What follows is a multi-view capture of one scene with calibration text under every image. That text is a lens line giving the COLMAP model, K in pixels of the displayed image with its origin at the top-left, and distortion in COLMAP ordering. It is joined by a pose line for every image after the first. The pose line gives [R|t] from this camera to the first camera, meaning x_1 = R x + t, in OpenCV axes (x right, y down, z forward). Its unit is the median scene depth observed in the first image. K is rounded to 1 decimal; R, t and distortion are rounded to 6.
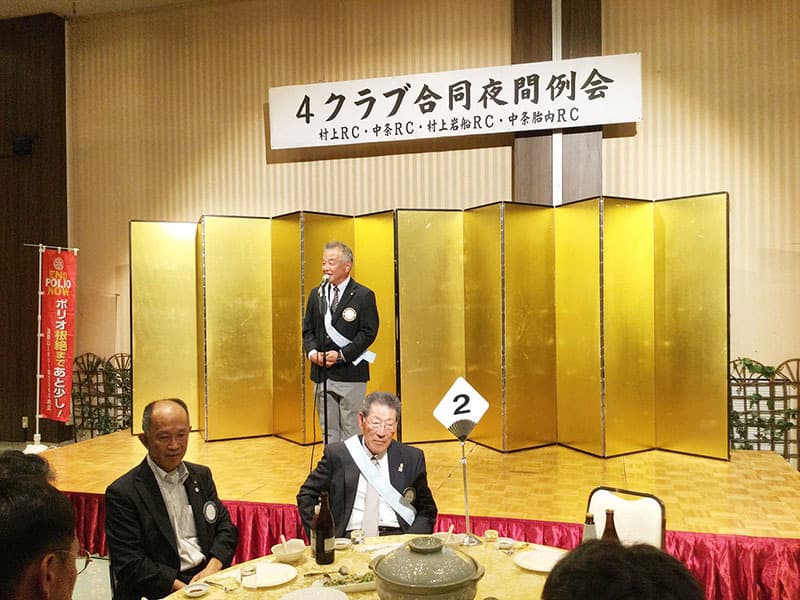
lens RADIAL K [[721.6, 0, 400.0], [0, 721.6, 300.0], [0, 0, 1]] dist [-0.004807, -0.005455]
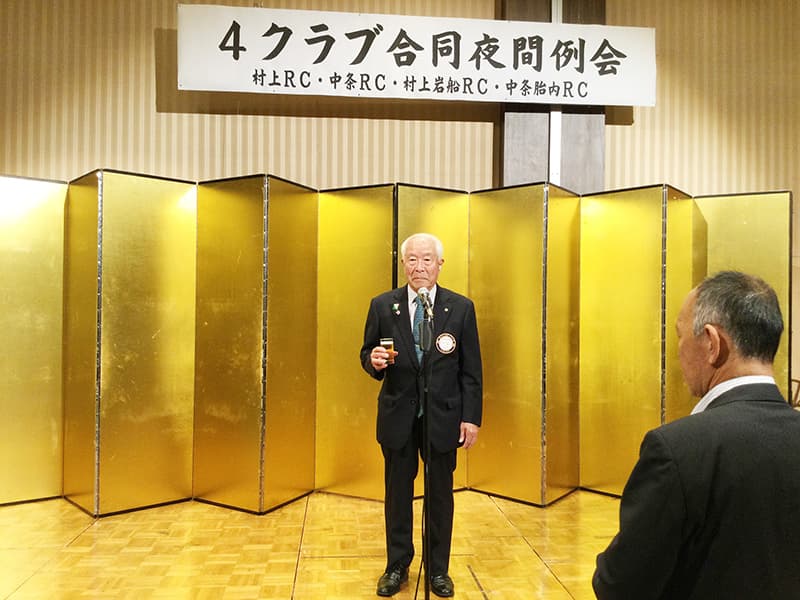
lens RADIAL K [[721.6, 0, 400.0], [0, 721.6, 300.0], [0, 0, 1]] dist [-0.004807, -0.005455]
pose [[0.934349, 0.027854, 0.355270, -0.239515], [-0.021888, 0.999544, -0.020800, 0.008553], [-0.355687, 0.011658, 0.934532, 0.285211]]
